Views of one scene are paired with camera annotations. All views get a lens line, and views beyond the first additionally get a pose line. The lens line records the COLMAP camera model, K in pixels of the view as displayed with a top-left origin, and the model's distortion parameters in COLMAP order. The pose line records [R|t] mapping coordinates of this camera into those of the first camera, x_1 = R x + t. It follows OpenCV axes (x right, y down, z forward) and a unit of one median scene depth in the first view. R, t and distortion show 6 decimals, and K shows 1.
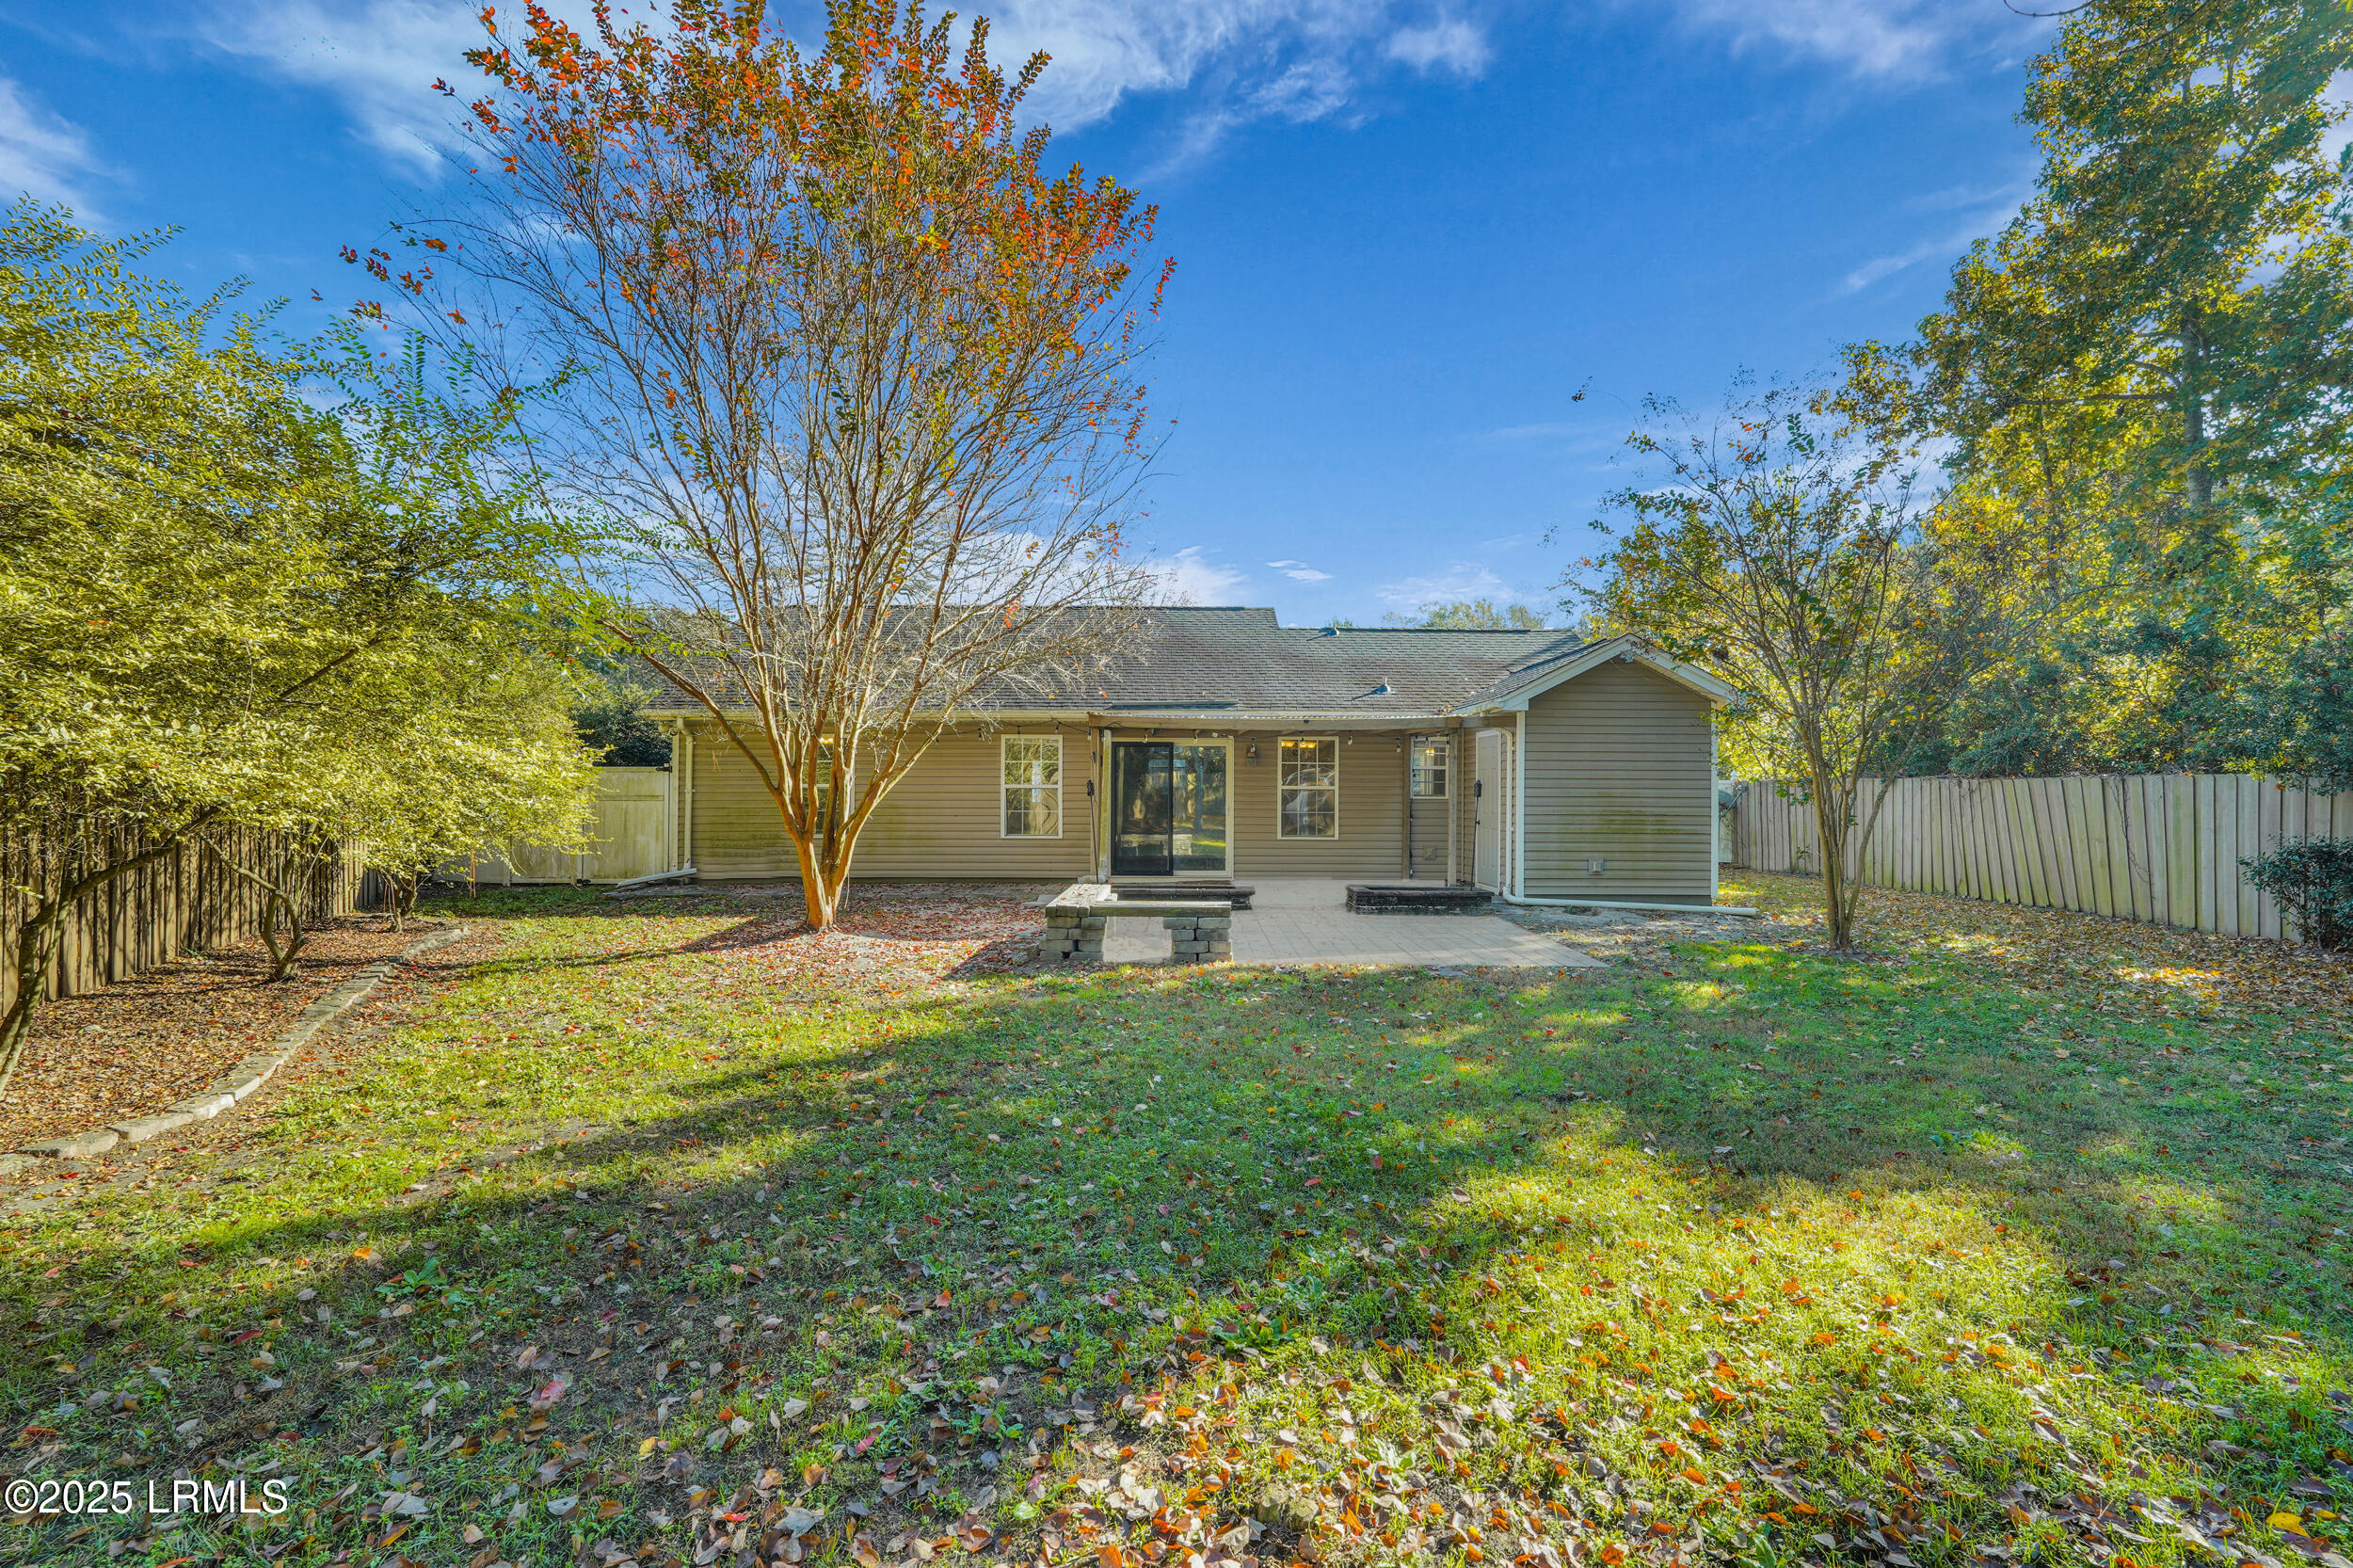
lens RADIAL K [[1049.6, 0, 1176.5], [0, 1049.6, 784.0], [0, 0, 1]] dist [-0.014978, 0.008203]
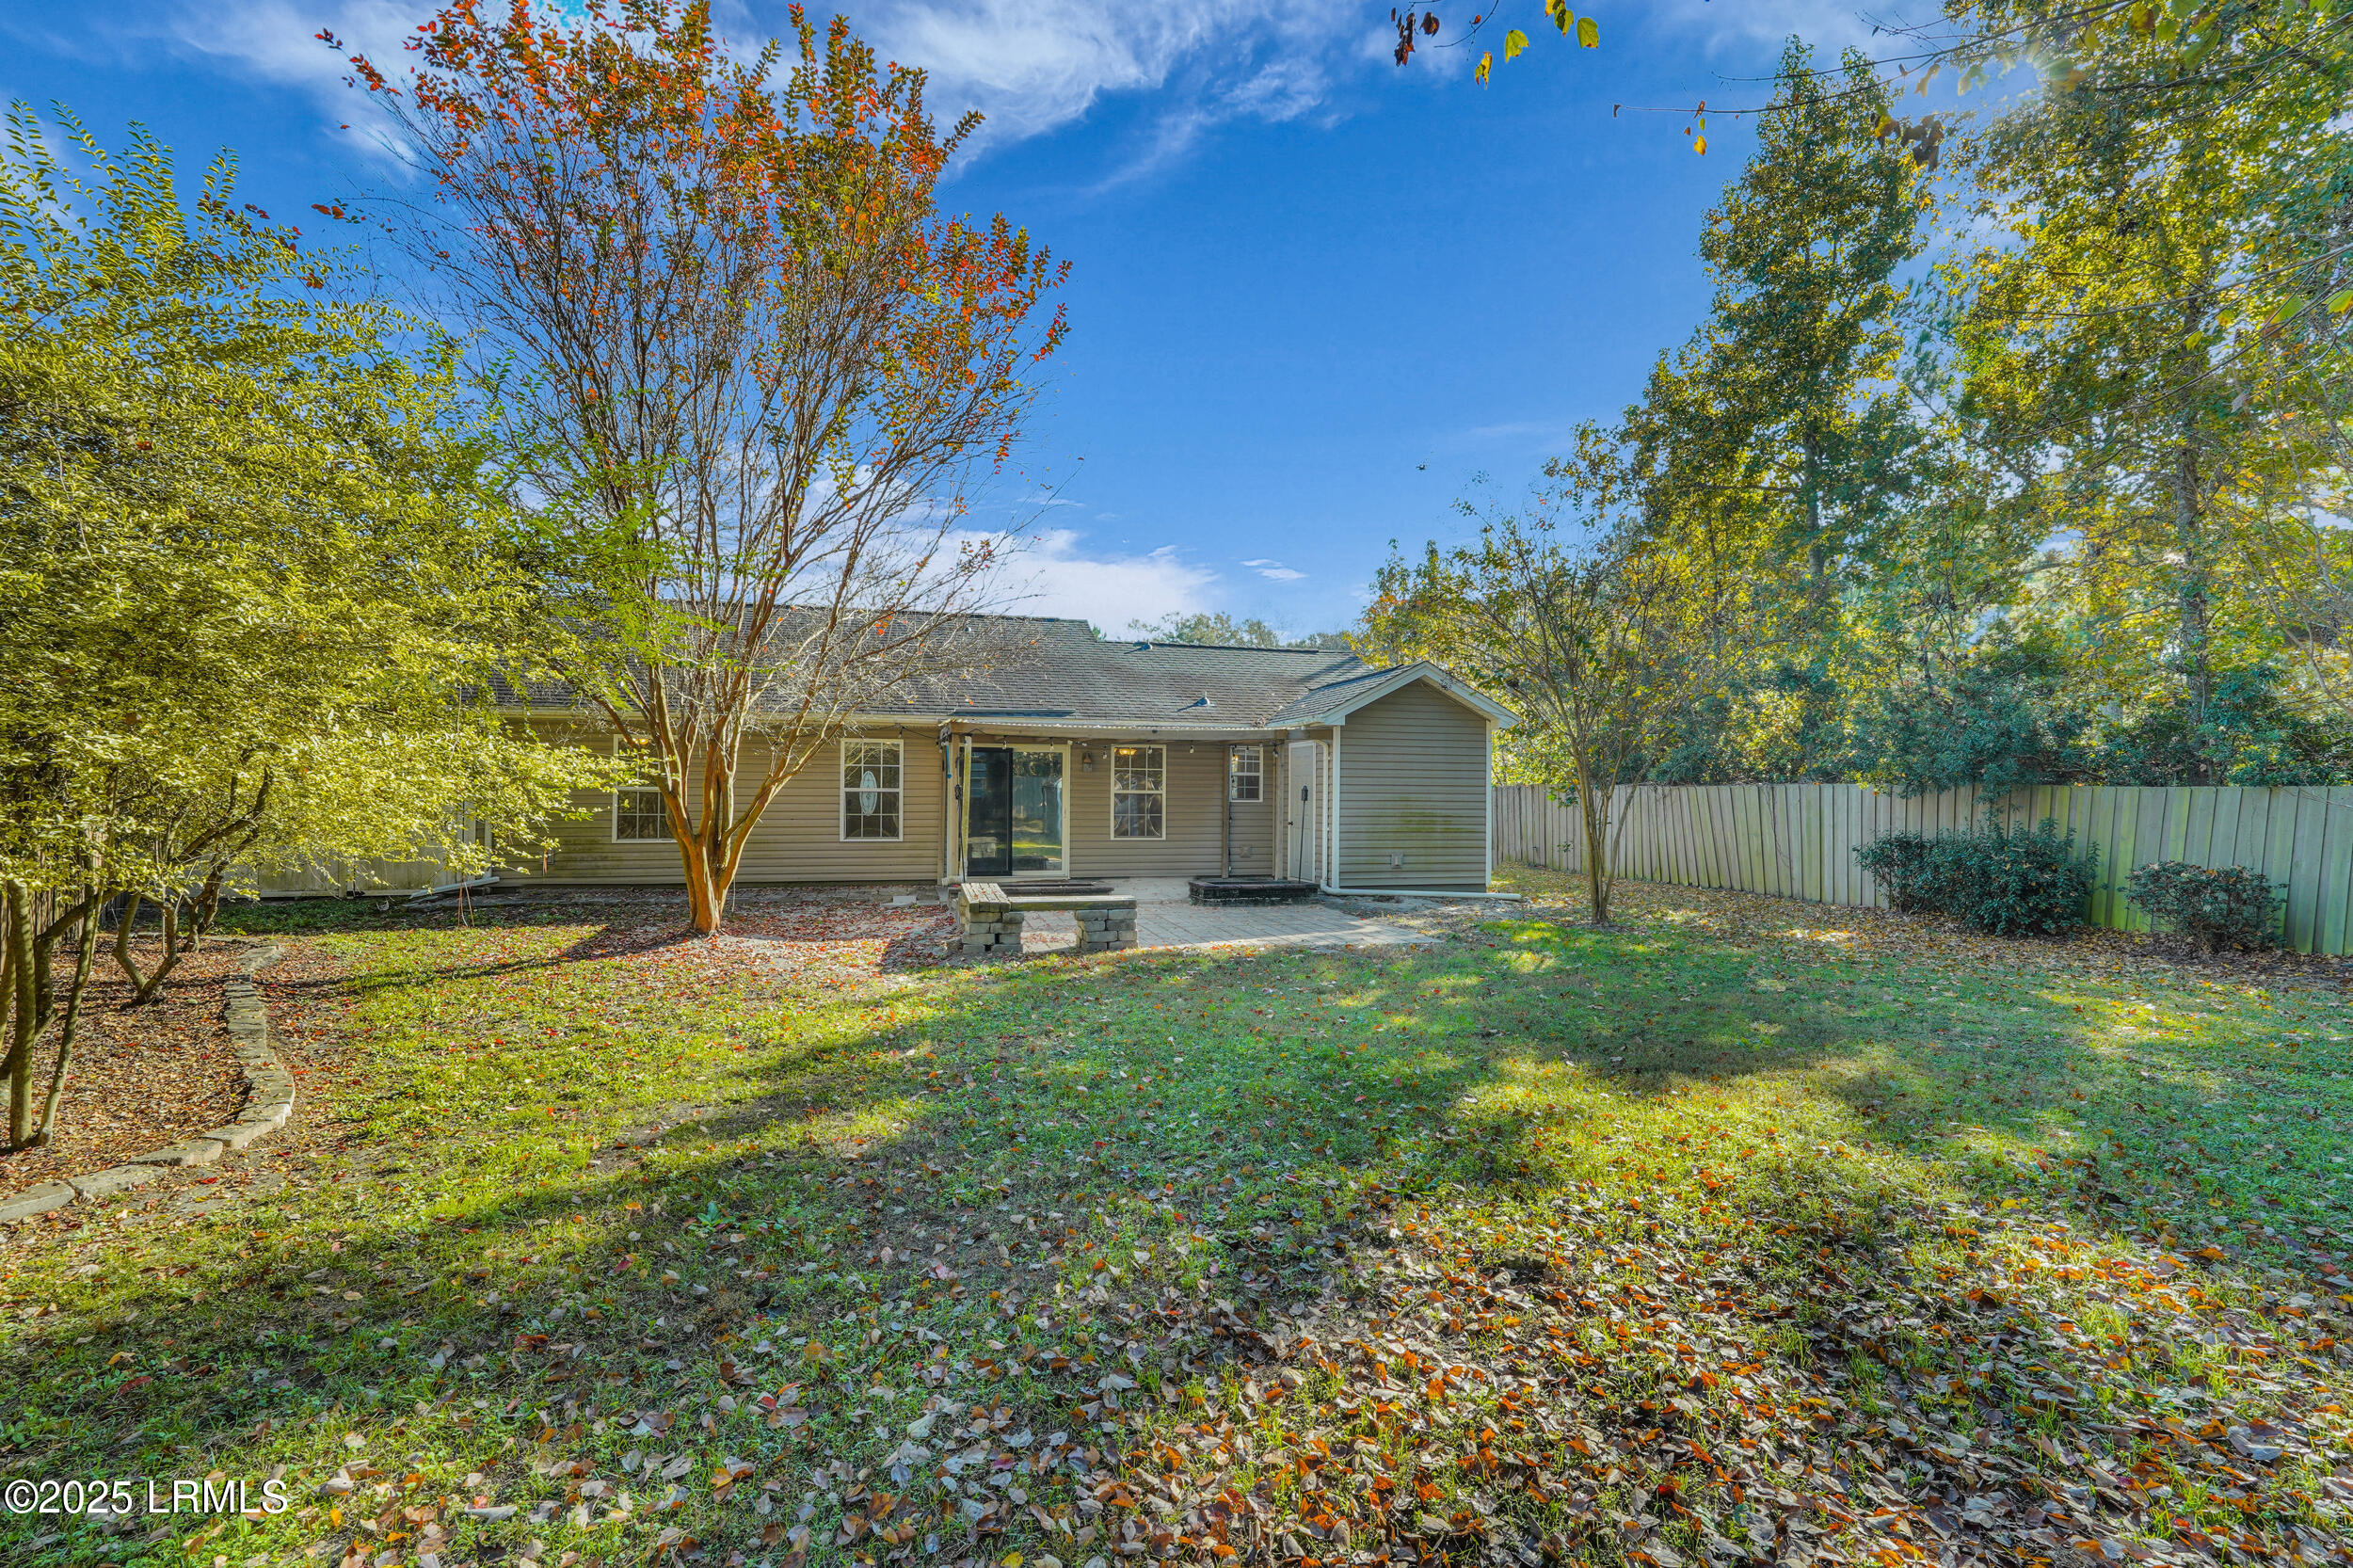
lens RADIAL K [[1056.0, 0, 1176.5], [0, 1056.0, 784.0], [0, 0, 1]] dist [-0.017208, 0.012930]
pose [[0.966423, 0.004930, 0.256911, -0.142981], [-0.004281, 0.999986, -0.003085, -0.001583], [-0.256922, 0.001881, 0.966430, -0.068660]]
